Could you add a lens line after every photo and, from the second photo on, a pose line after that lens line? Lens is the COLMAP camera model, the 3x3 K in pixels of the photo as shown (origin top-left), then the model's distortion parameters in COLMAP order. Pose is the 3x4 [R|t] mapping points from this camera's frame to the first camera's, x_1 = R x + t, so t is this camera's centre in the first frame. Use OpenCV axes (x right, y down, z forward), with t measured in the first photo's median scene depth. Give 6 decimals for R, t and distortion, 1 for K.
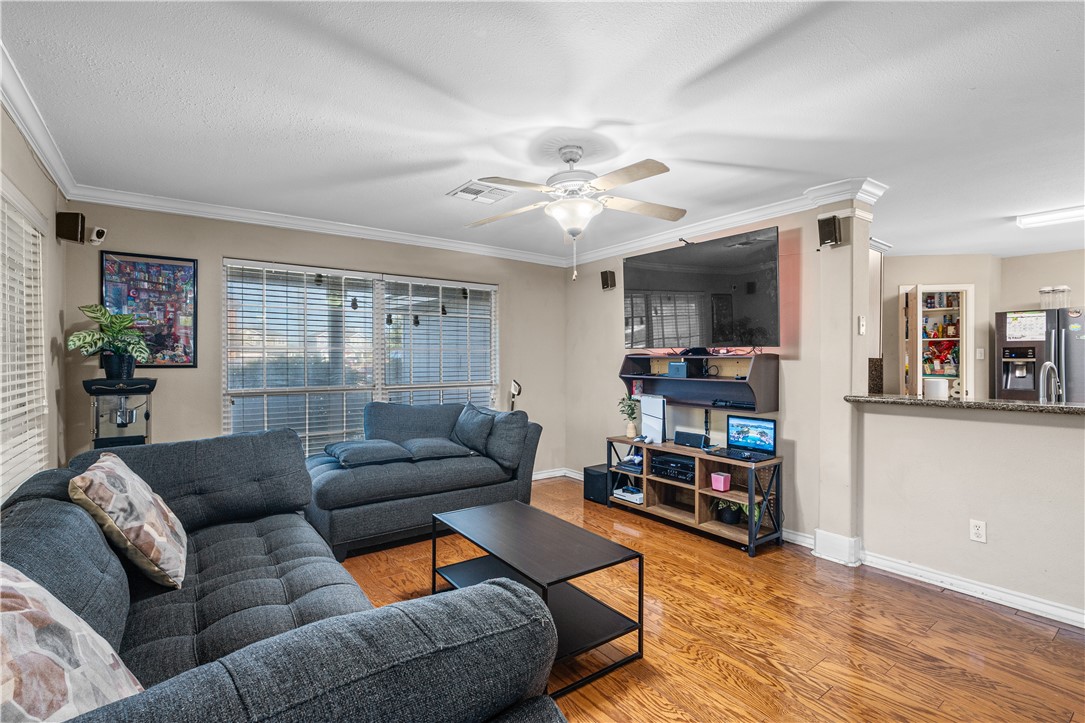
lens RADIAL K [[499.6, 0, 541.1], [0, 499.6, 364.2], [0, 0, 1]] dist [-0.001313, -0.000079]
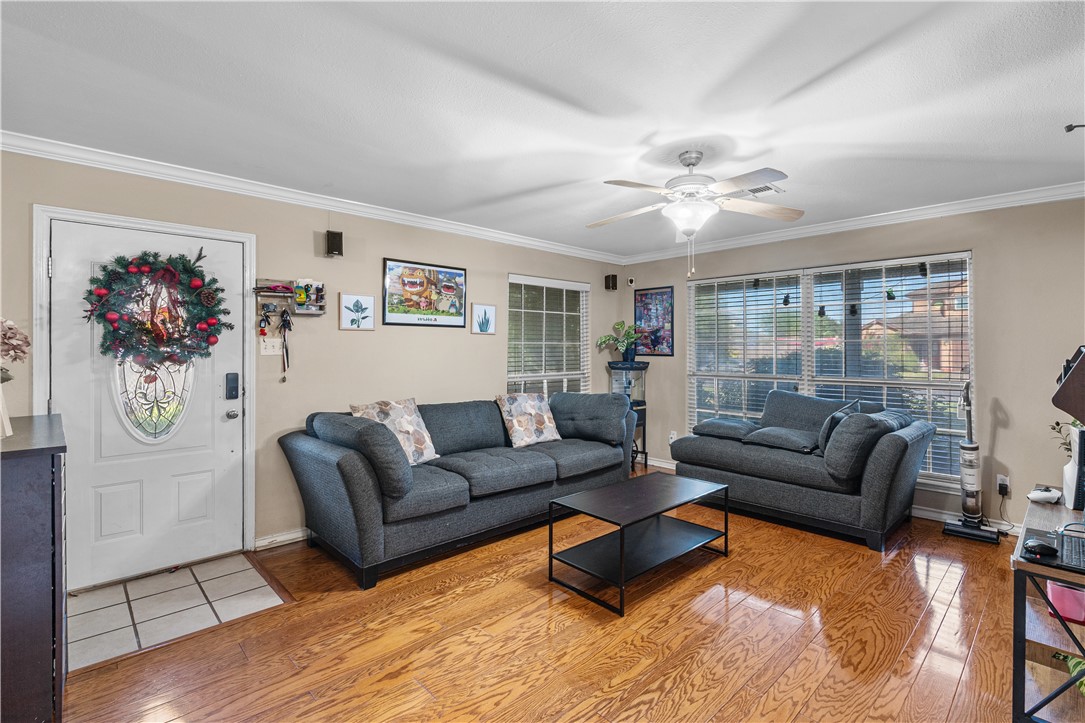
lens RADIAL K [[499.6, 0, 544.6], [0, 499.6, 352.4], [0, 0, 1]] dist [-0.001313, -0.000079]
pose [[0.125351, 0.007667, -0.992083, 1.070466], [-0.011765, 0.999911, 0.006241, -0.012353], [0.992043, 0.010890, 0.125430, 0.561084]]
